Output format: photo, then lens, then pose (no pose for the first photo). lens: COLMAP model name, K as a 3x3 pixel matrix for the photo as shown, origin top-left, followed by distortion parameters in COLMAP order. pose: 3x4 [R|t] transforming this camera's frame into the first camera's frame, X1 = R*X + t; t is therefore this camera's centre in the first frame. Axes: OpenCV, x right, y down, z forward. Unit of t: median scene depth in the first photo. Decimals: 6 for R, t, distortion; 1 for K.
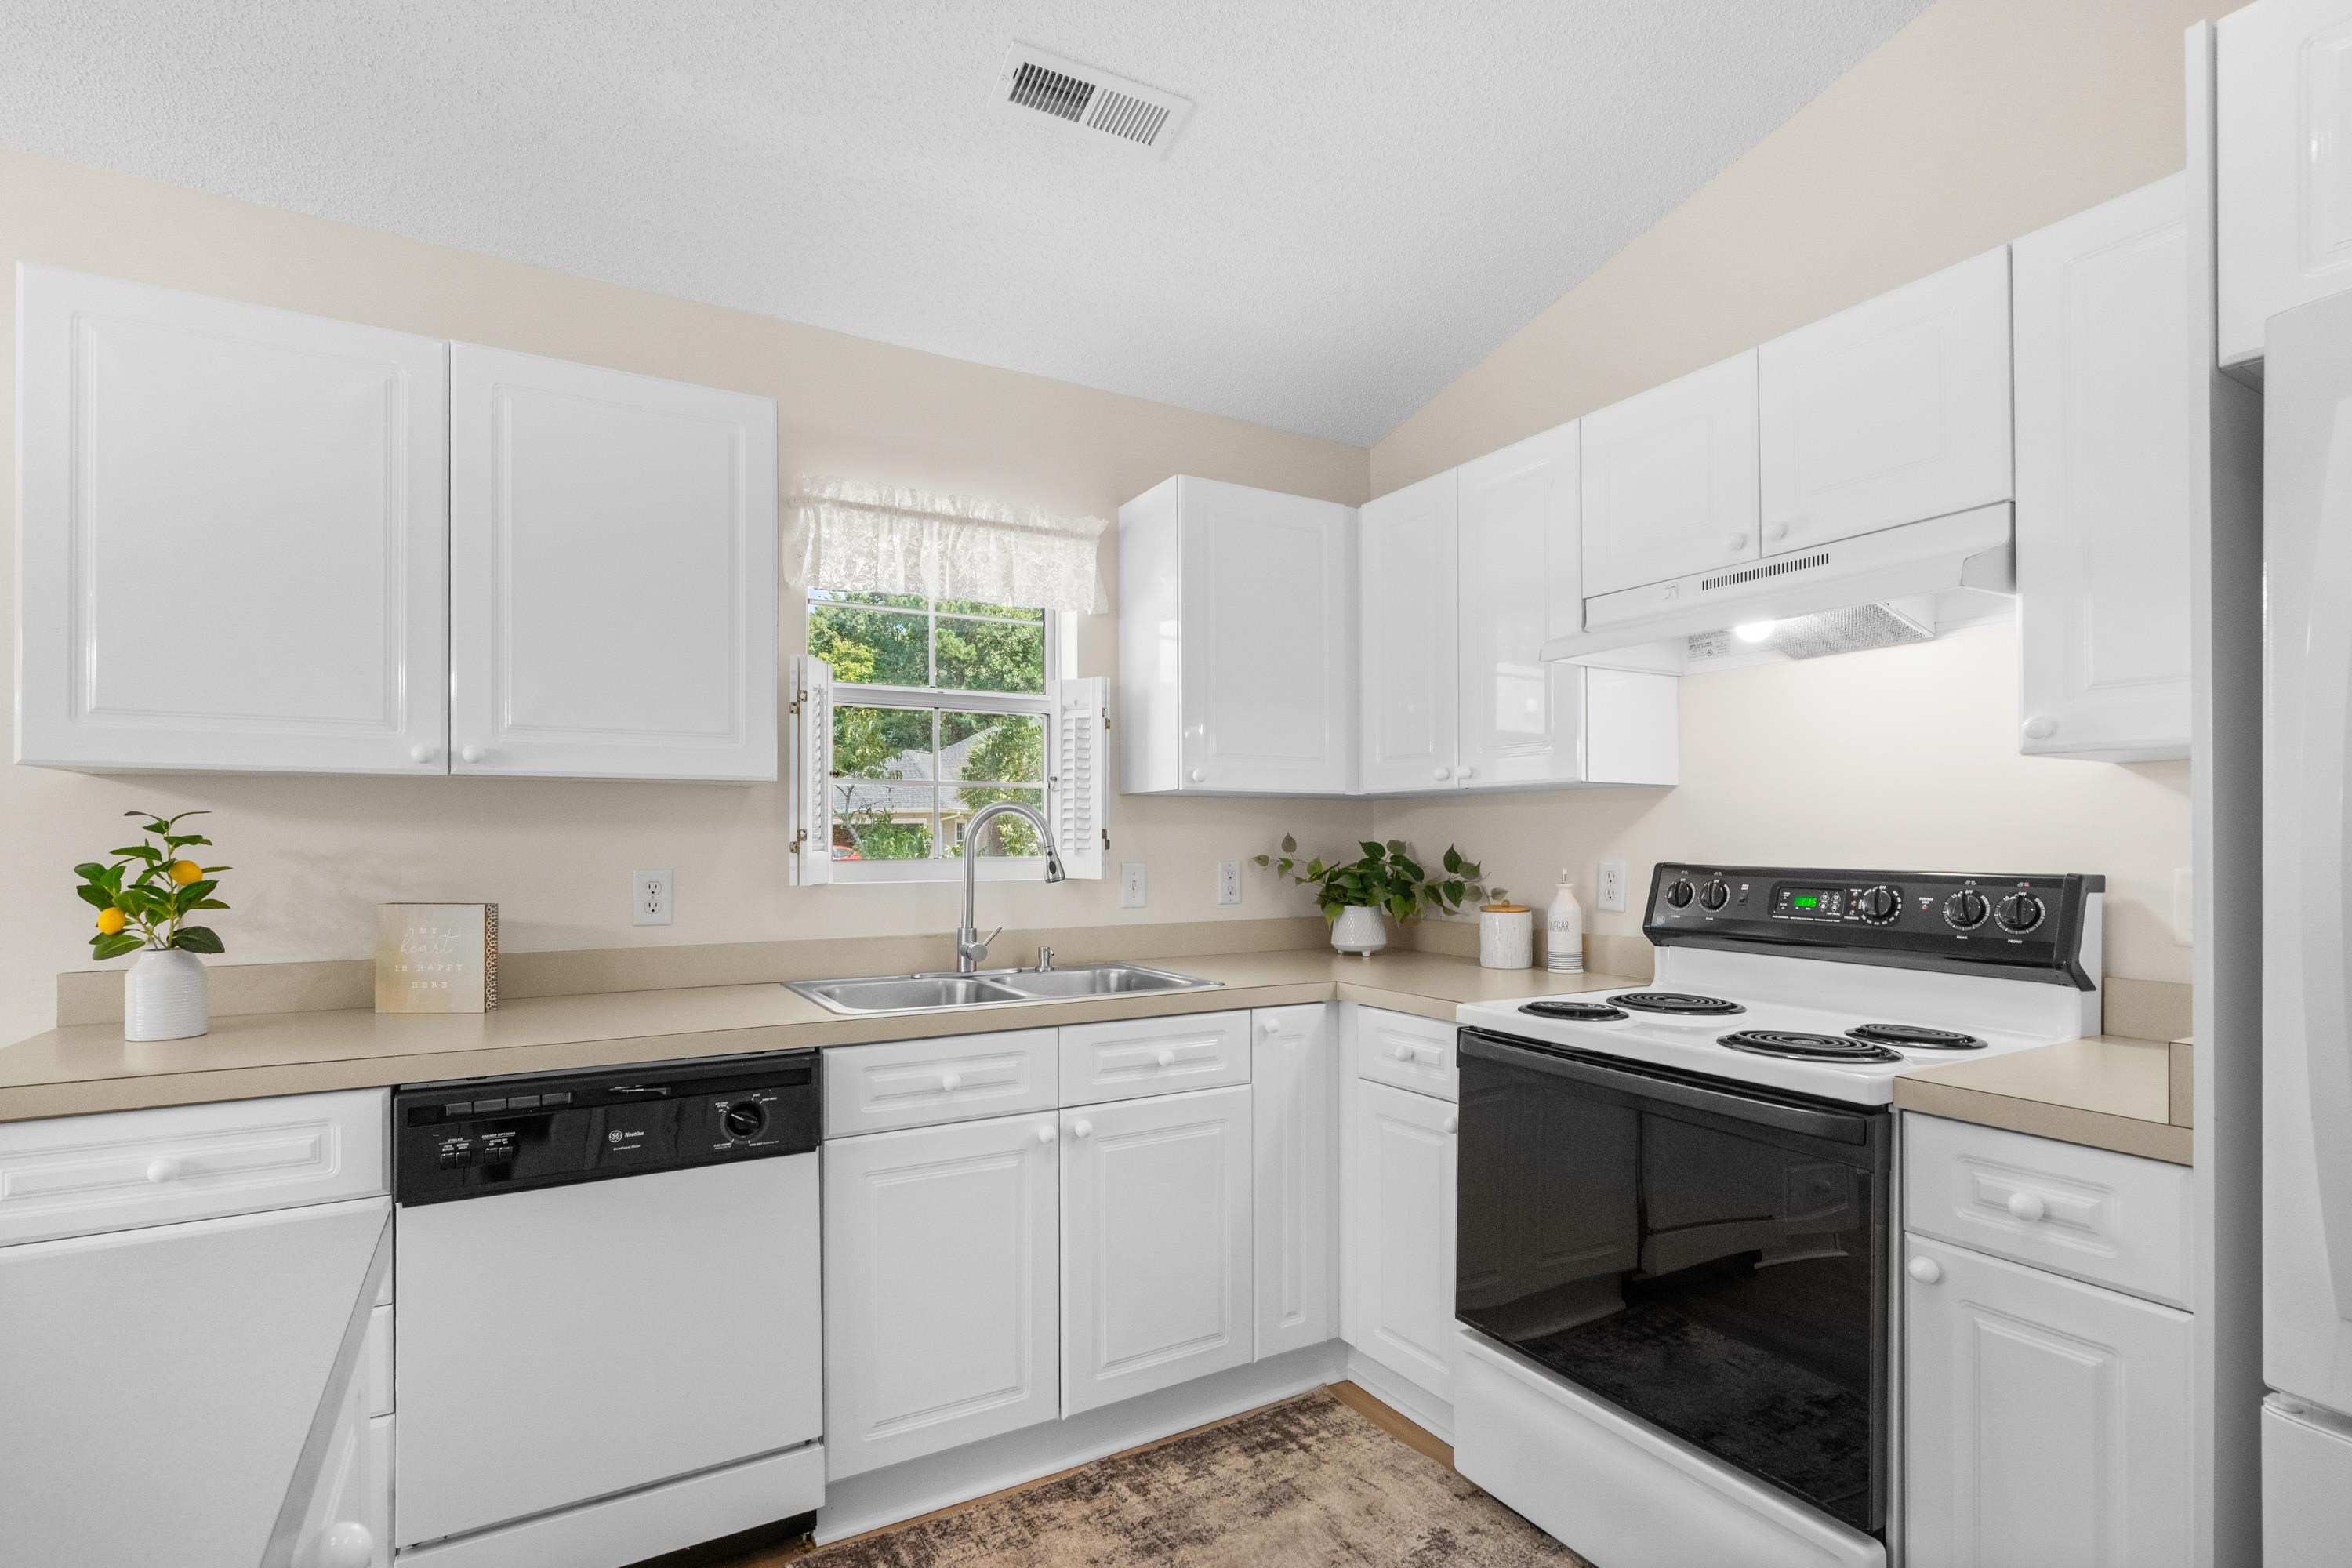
lens RADIAL K [[1112.5, 0, 1179.6], [0, 1112.5, 835.2], [0, 0, 1]] dist [-0.000428, 0.000822]
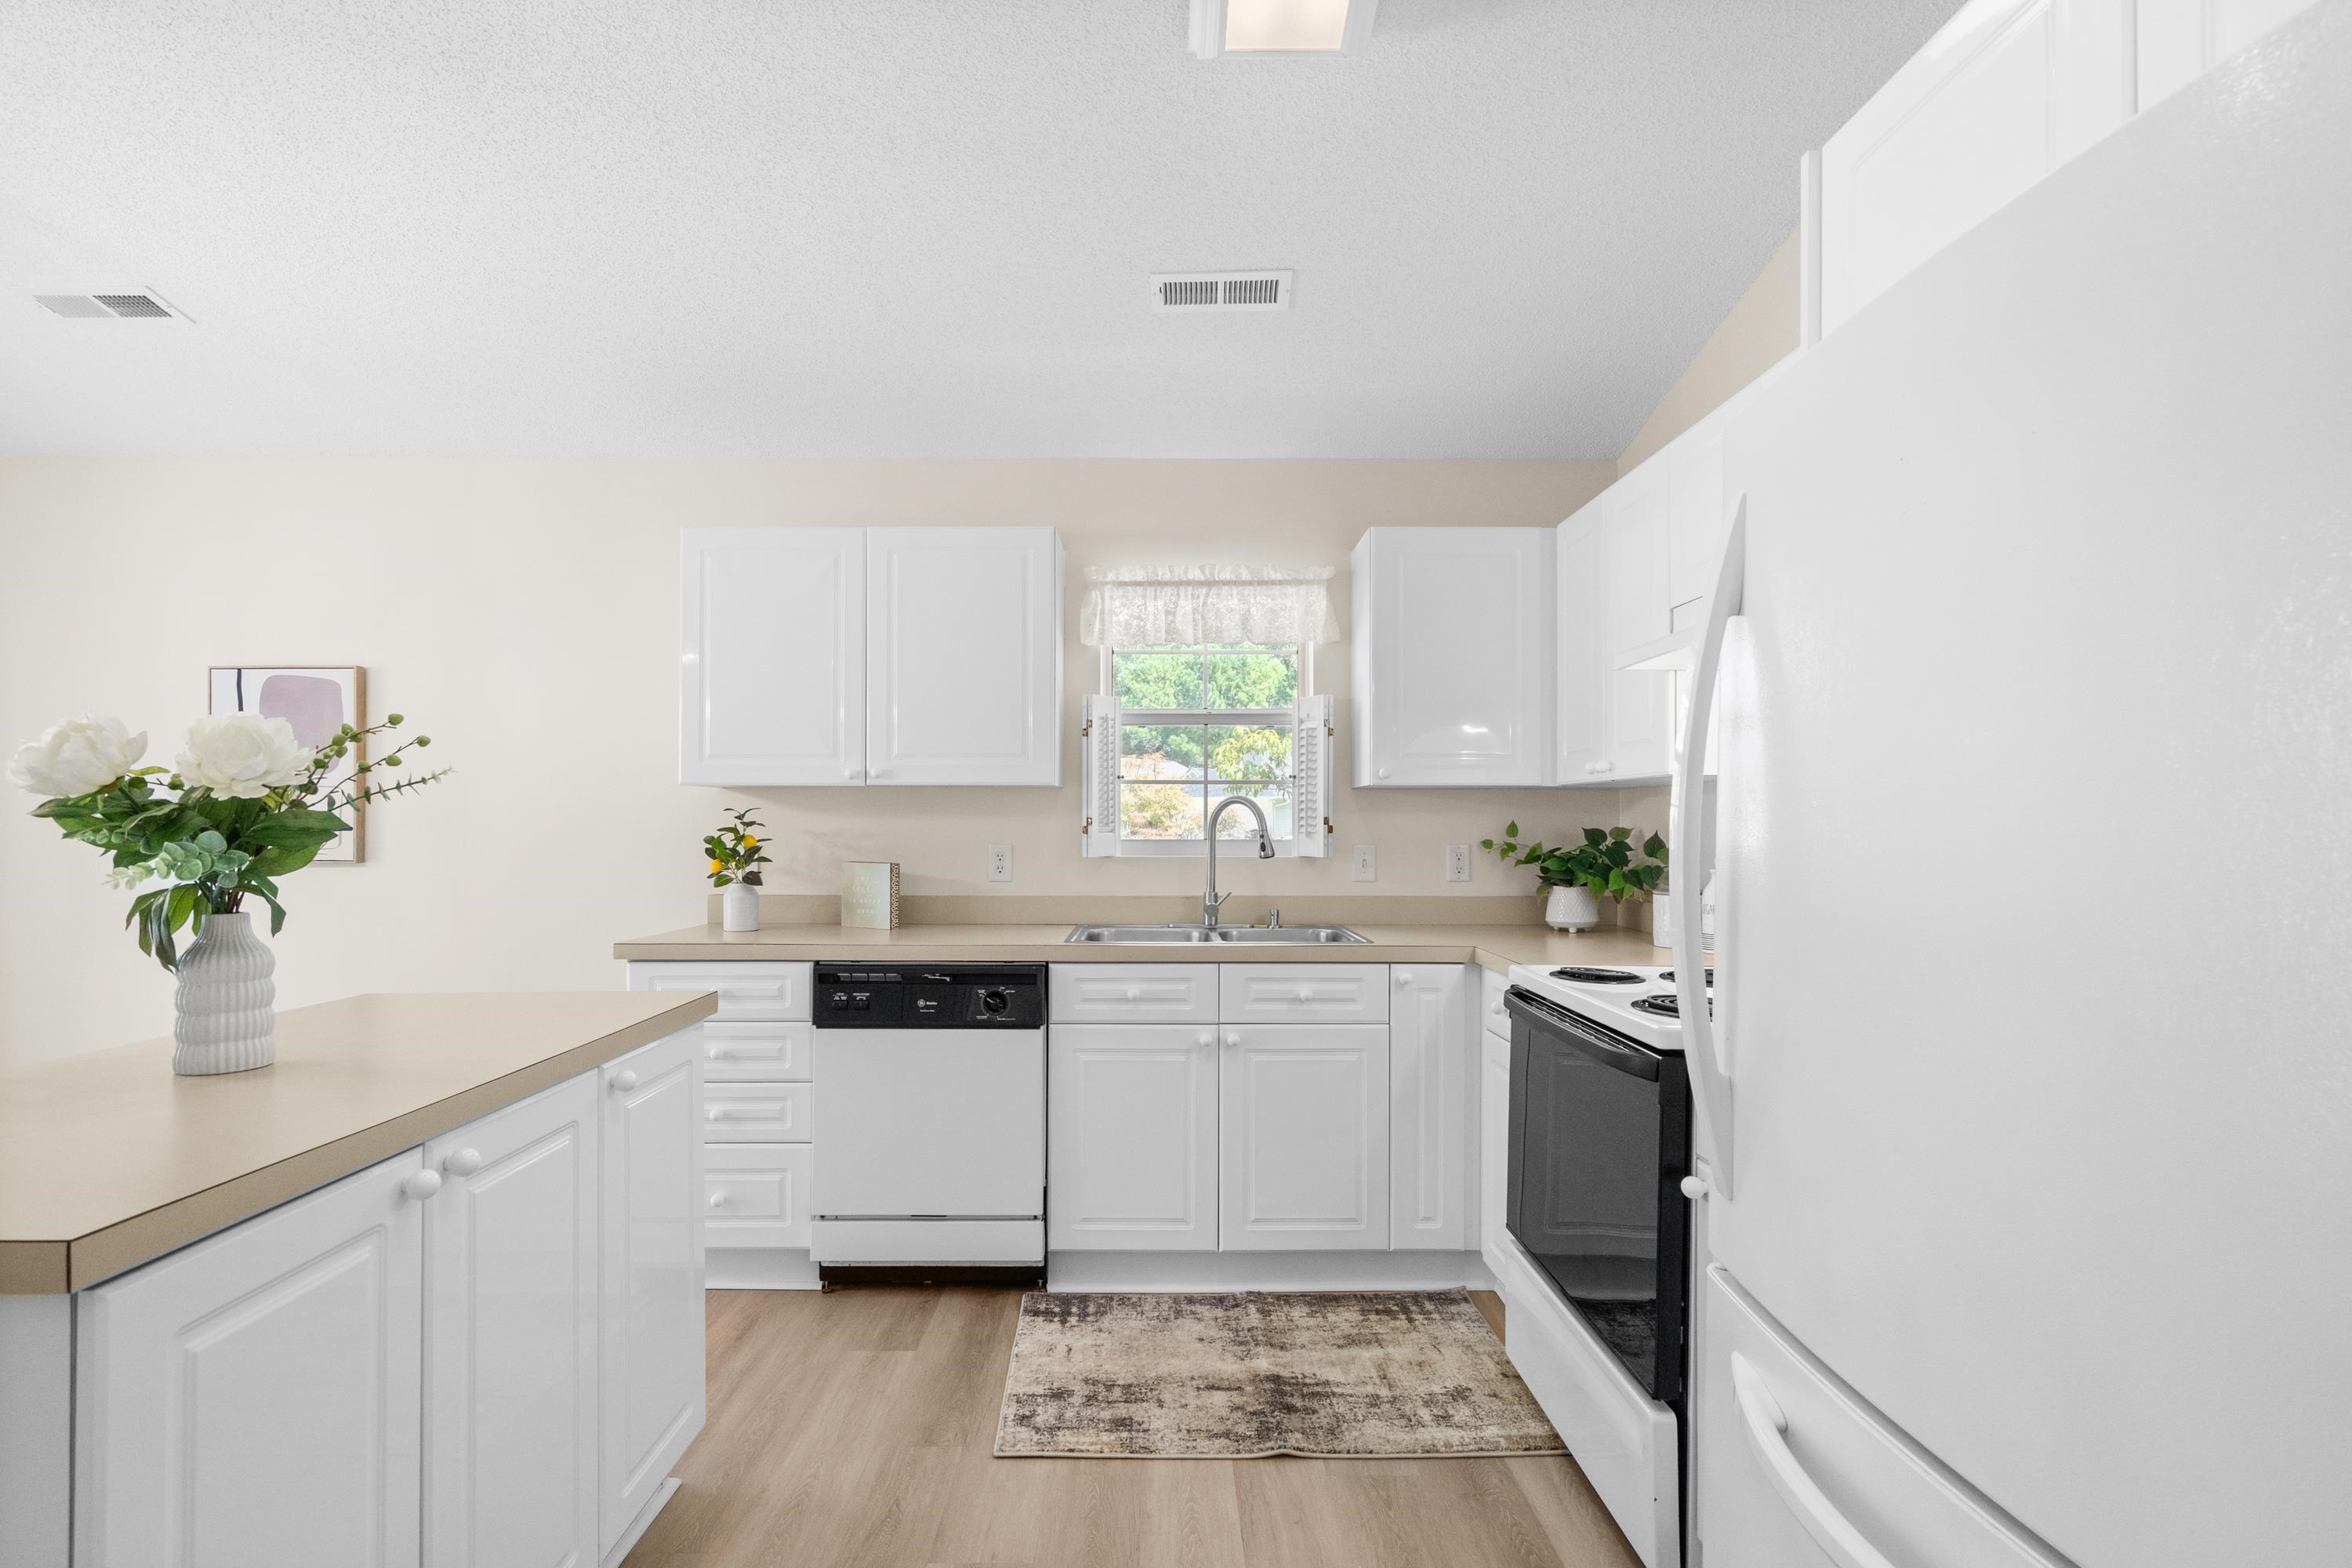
lens RADIAL K [[1100.3, 0, 1159.9], [0, 1100.3, 817.0], [0, 0, 1]] dist [-0.004319, 0.001452]
pose [[0.872311, 0.001159, -0.488951, 0.466066], [-0.001883, 0.999998, -0.000989, -0.004871], [0.488948, 0.001784, 0.872311, -0.199562]]
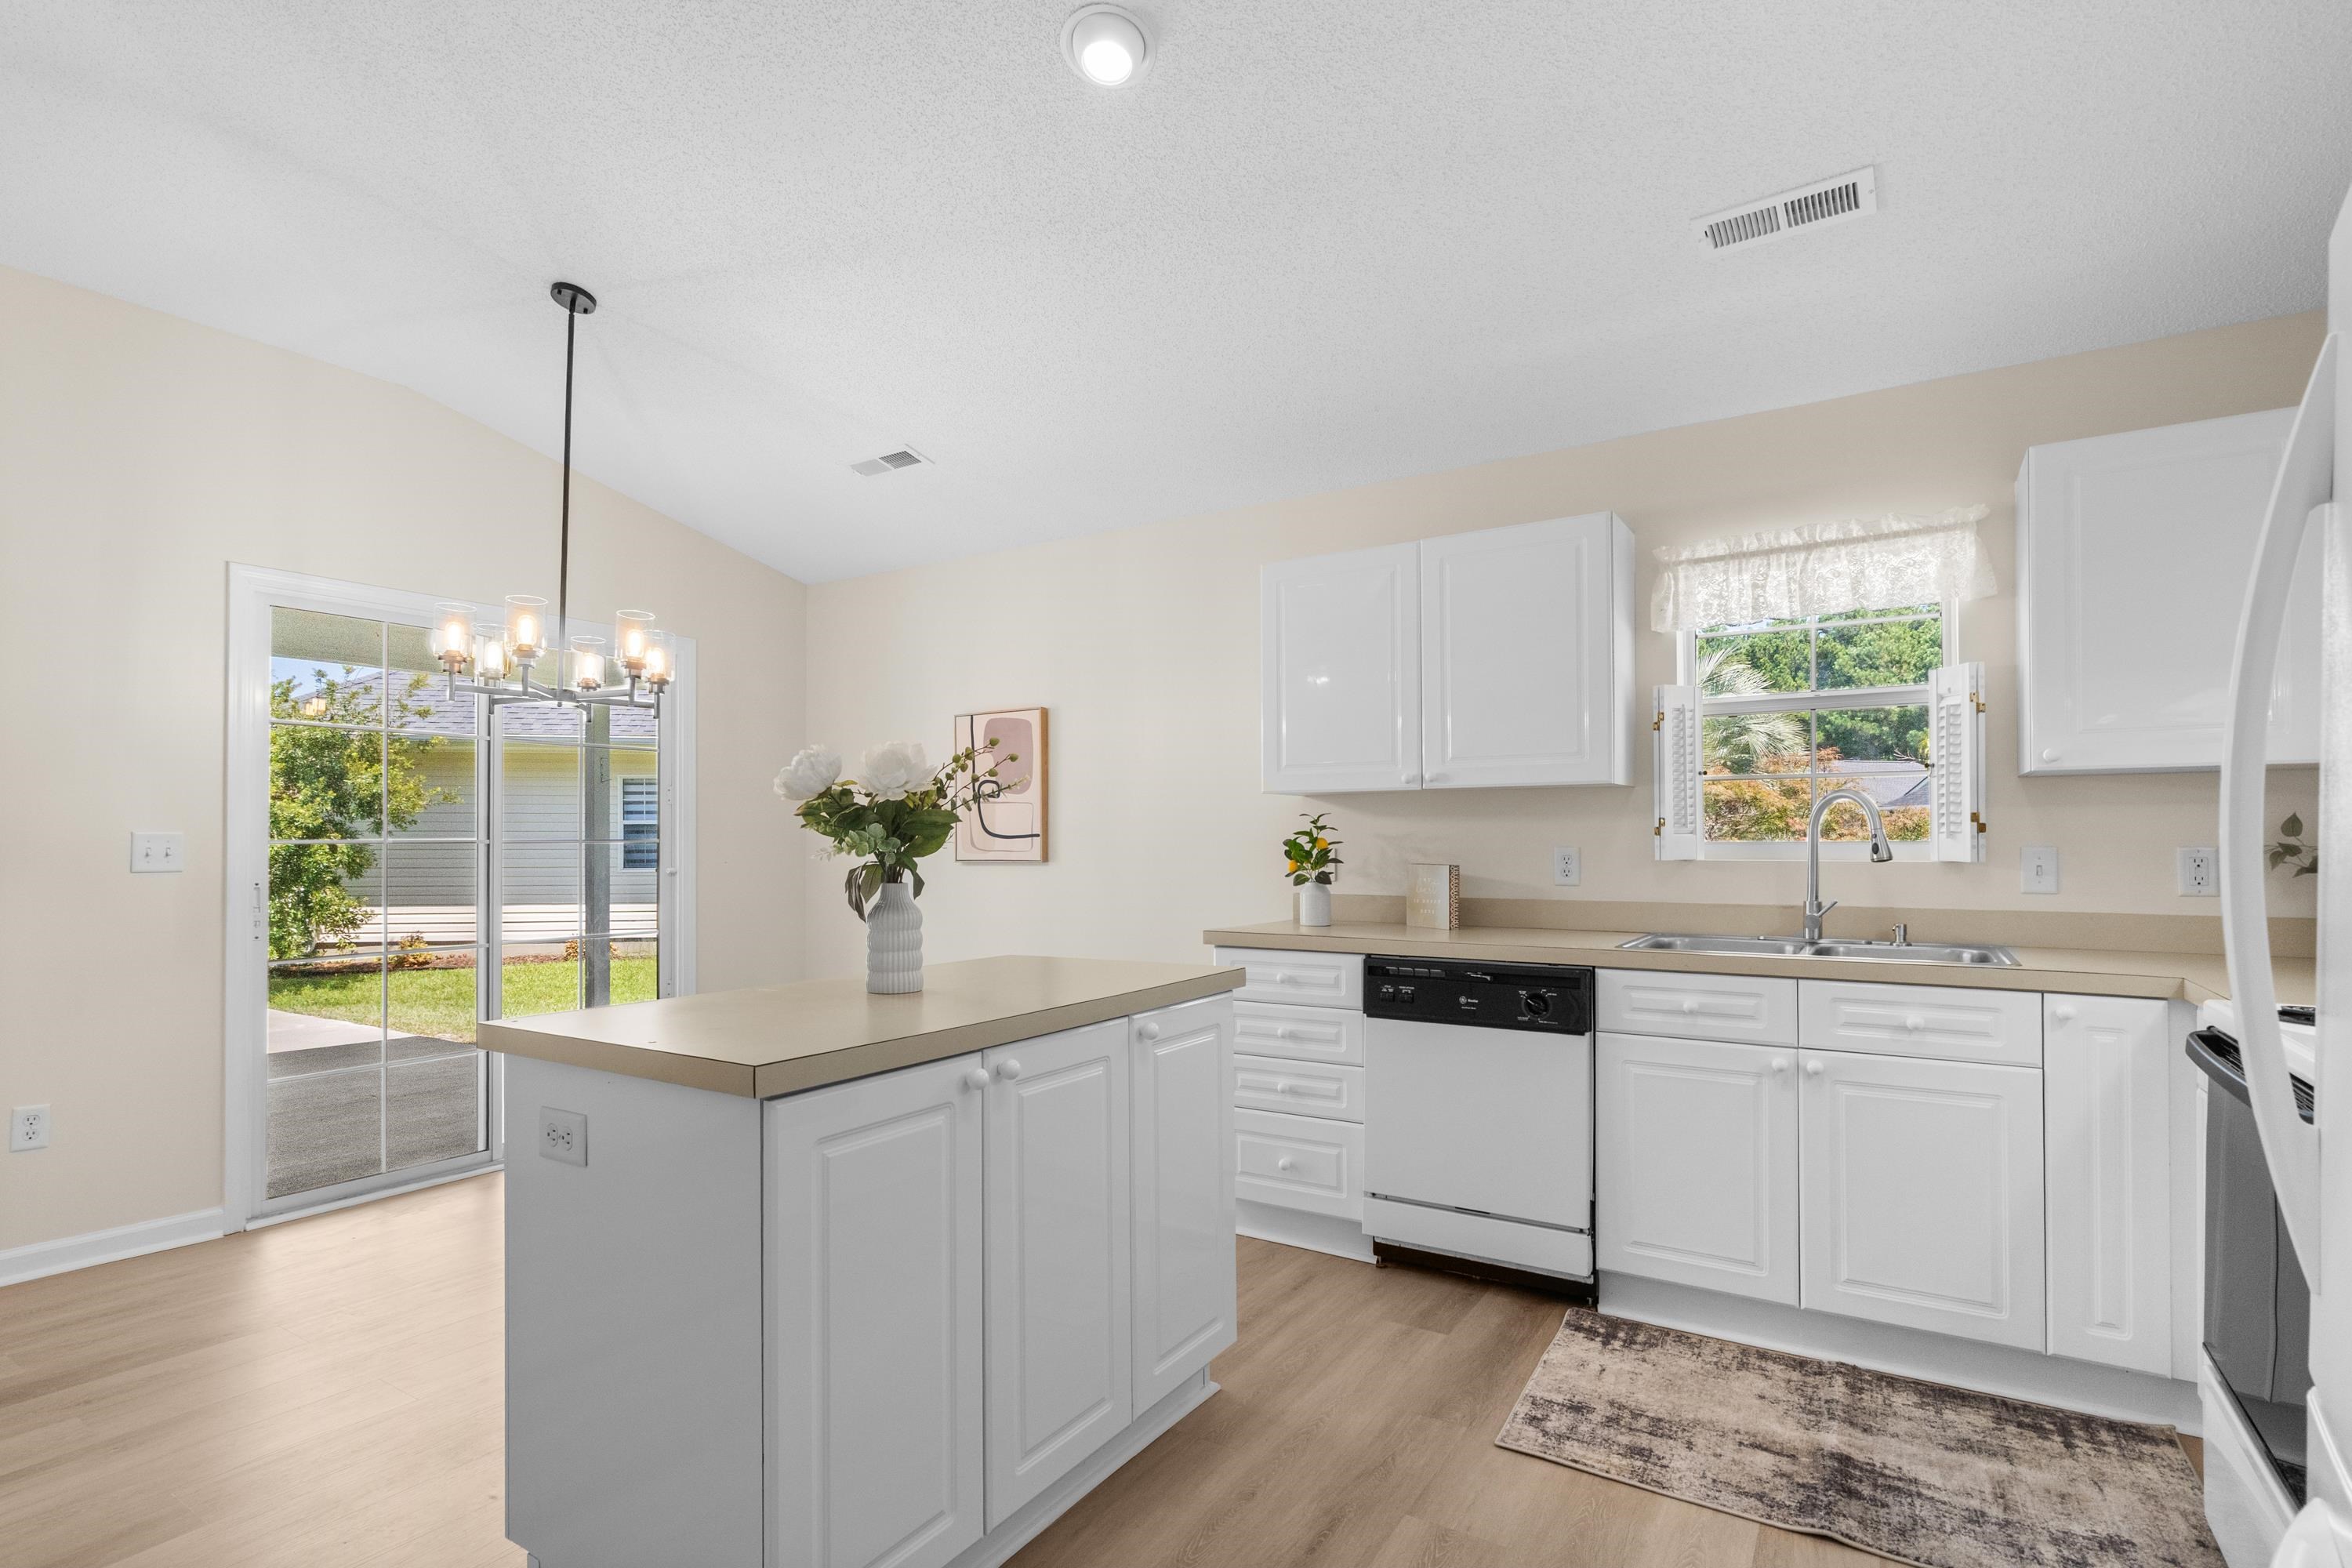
lens RADIAL K [[1124.8, 0, 1186.3], [0, 1124.8, 832.0], [0, 0, 1]] dist [0.001590, 0.000987]
pose [[0.480401, -0.005883, -0.877029, 0.610387], [0.006882, 0.999972, -0.002938, 0.013029], [0.877022, -0.004625, 0.480428, -0.147197]]
